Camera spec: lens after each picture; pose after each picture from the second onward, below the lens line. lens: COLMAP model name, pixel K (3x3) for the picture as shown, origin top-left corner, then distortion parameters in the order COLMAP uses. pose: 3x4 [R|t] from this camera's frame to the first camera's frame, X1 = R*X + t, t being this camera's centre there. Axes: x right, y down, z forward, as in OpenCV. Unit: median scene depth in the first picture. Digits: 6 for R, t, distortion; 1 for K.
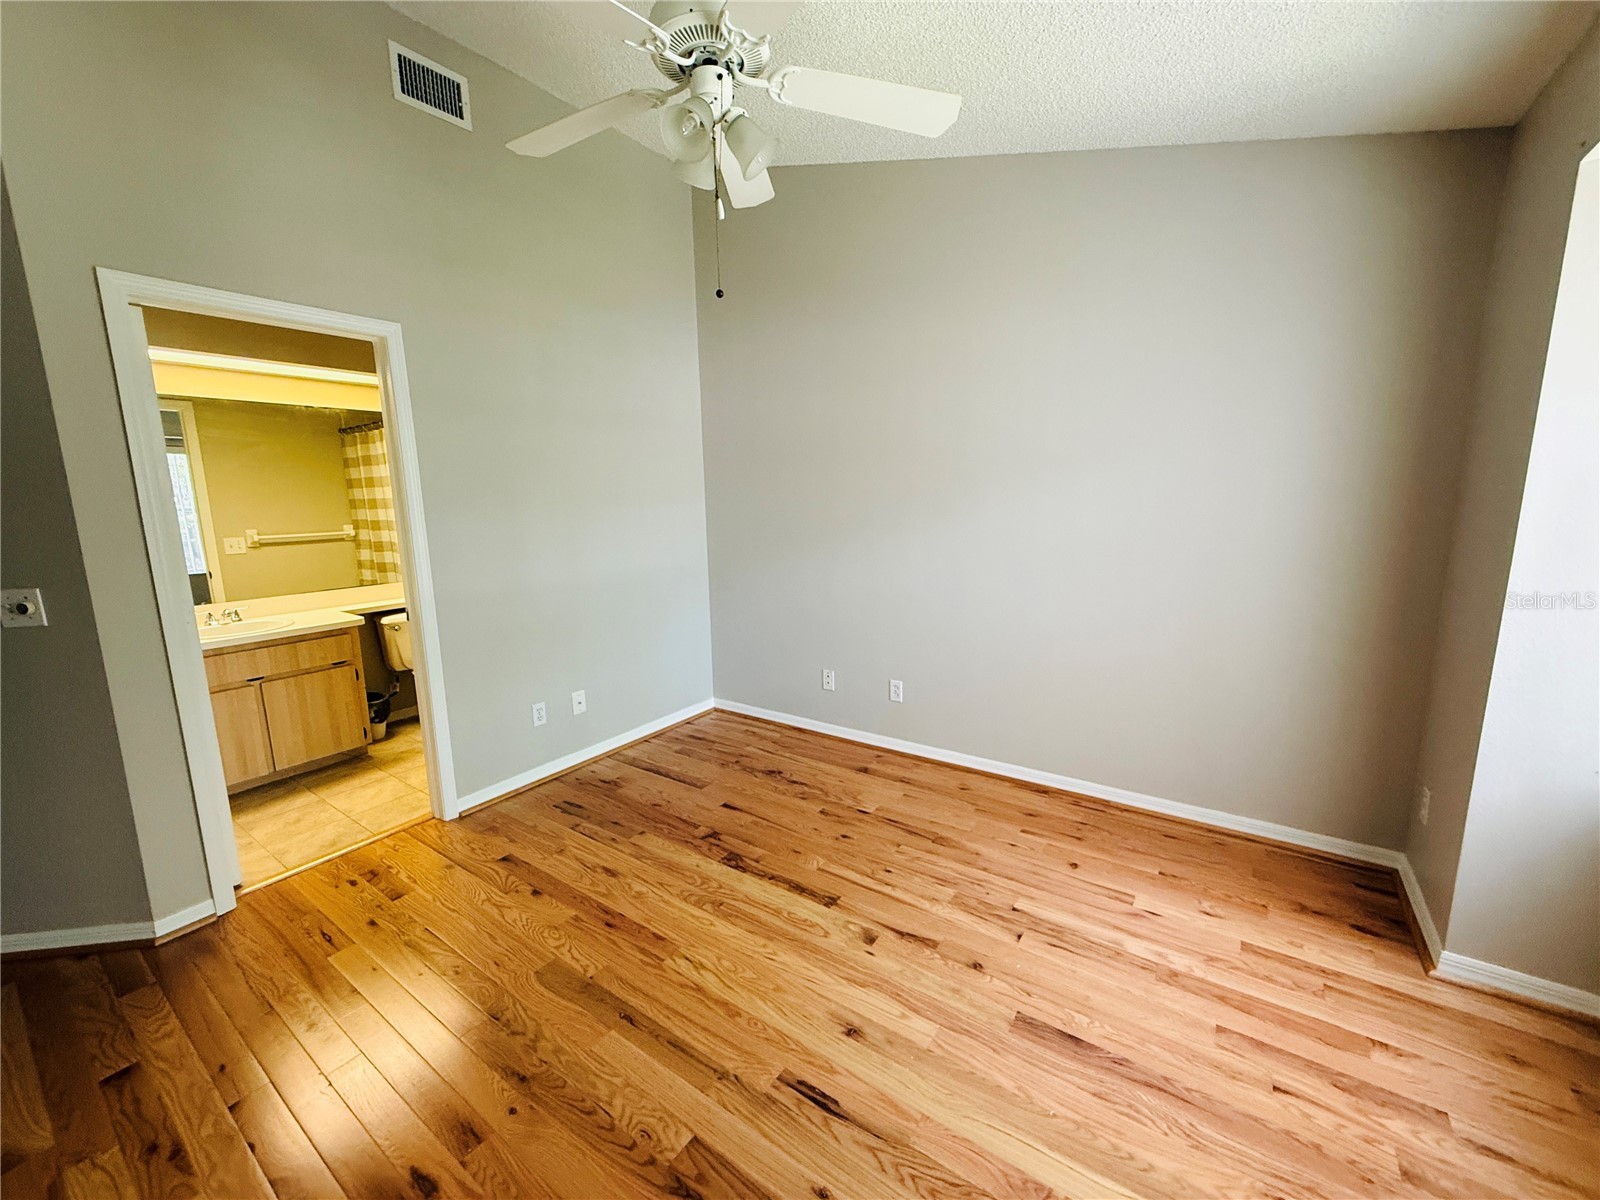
lens RADIAL K [[637.4, 0, 786.4], [0, 637.4, 605.6], [0, 0, 1]] dist [-0.002237, 0.000679]
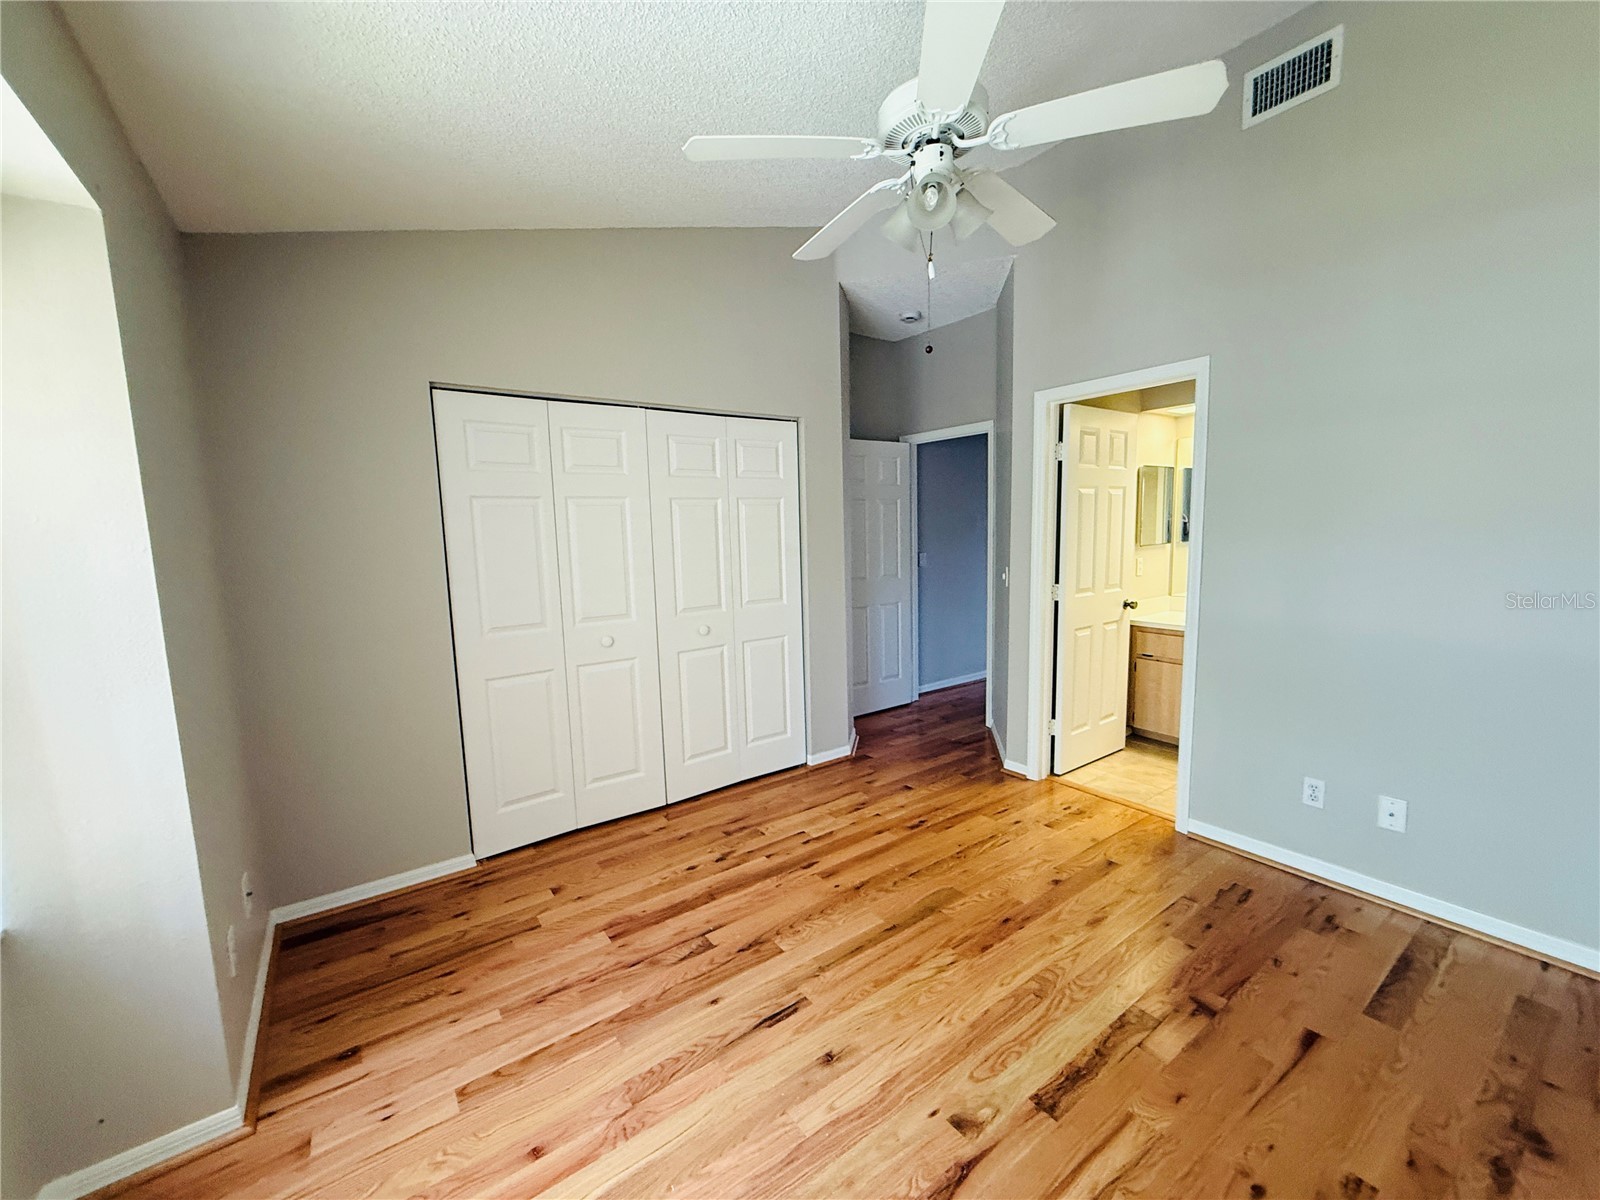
lens RADIAL K [[637.4, 0, 801.8], [0, 637.4, 602.5], [0, 0, 1]] dist [-0.002237, 0.000679]
pose [[-0.315897, 0.140443, -0.938341, 0.713336], [-0.132010, 0.972859, 0.190052, -0.170547], [0.939565, 0.183908, -0.288783, 0.817395]]
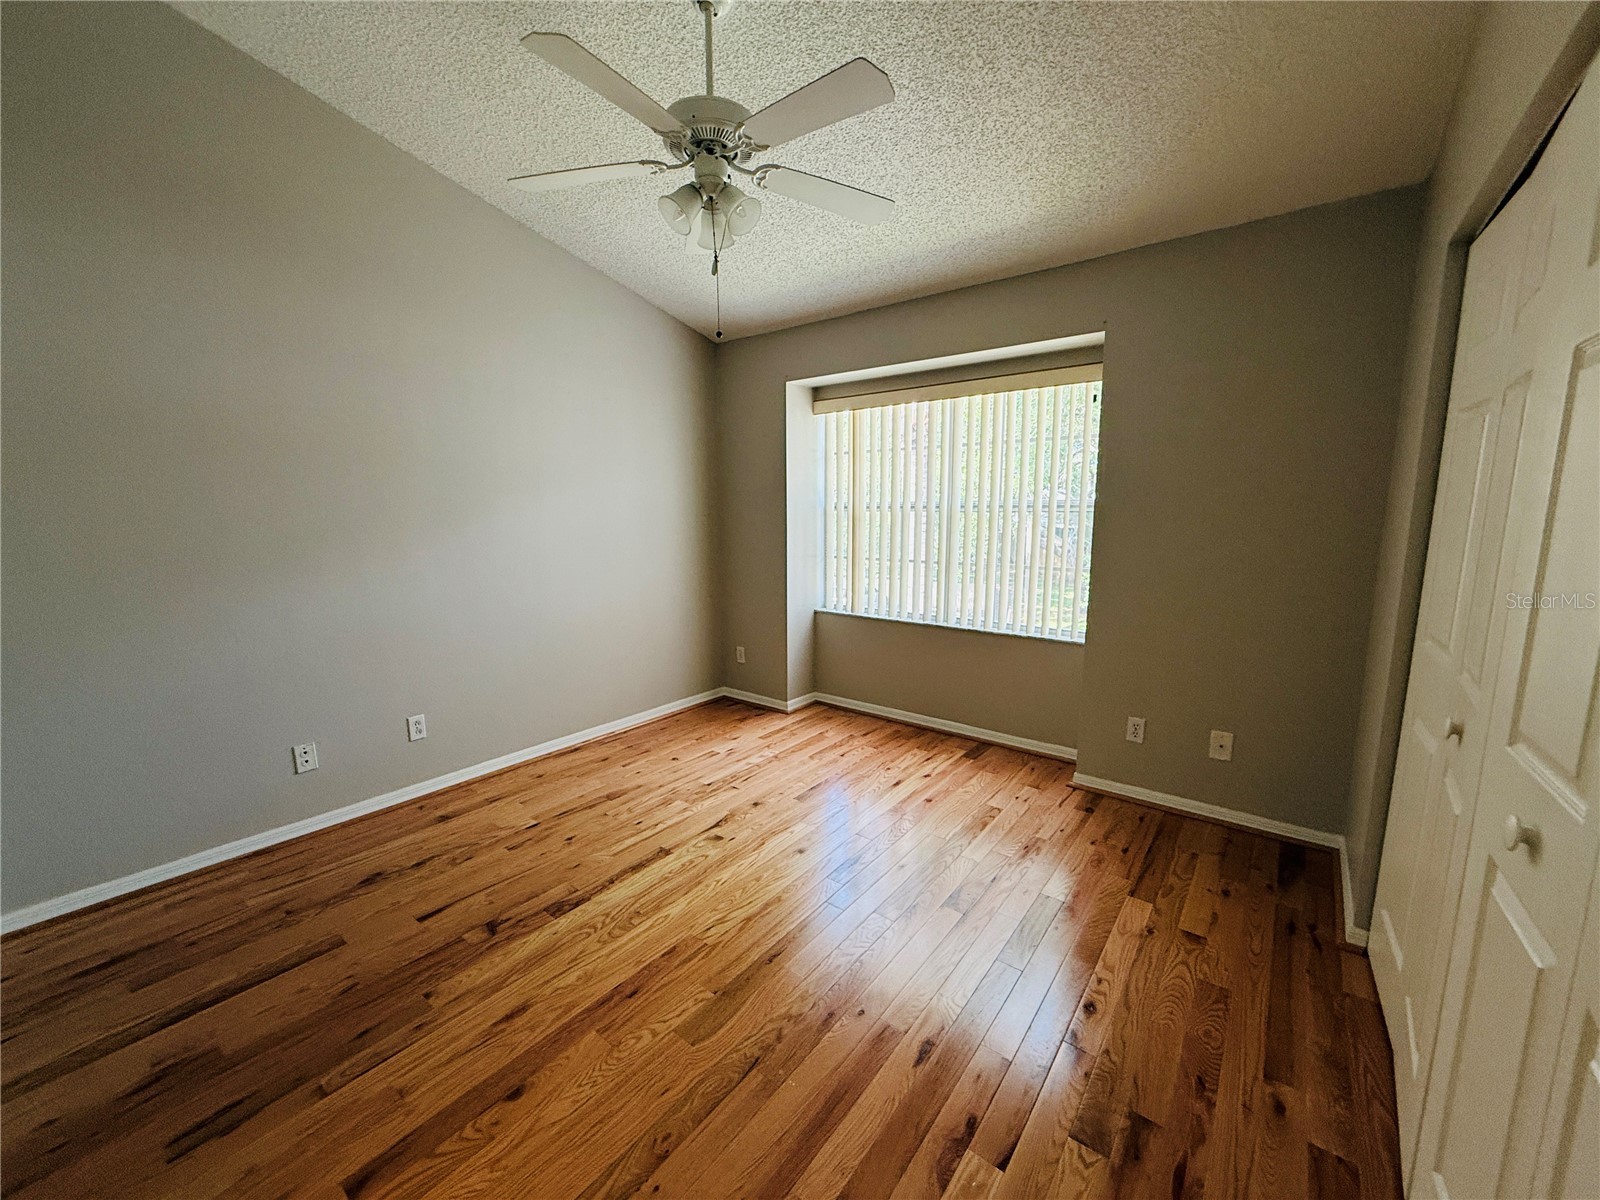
lens RADIAL K [[637.4, 0, 807.1], [0, 637.4, 601.9], [0, 0, 1]] dist [-0.002237, 0.000679]
pose [[0.034601, -0.132506, 0.990578, -0.966055], [0.178175, 0.976110, 0.124347, -0.071007], [-0.983390, 0.172193, 0.057384, 0.581233]]
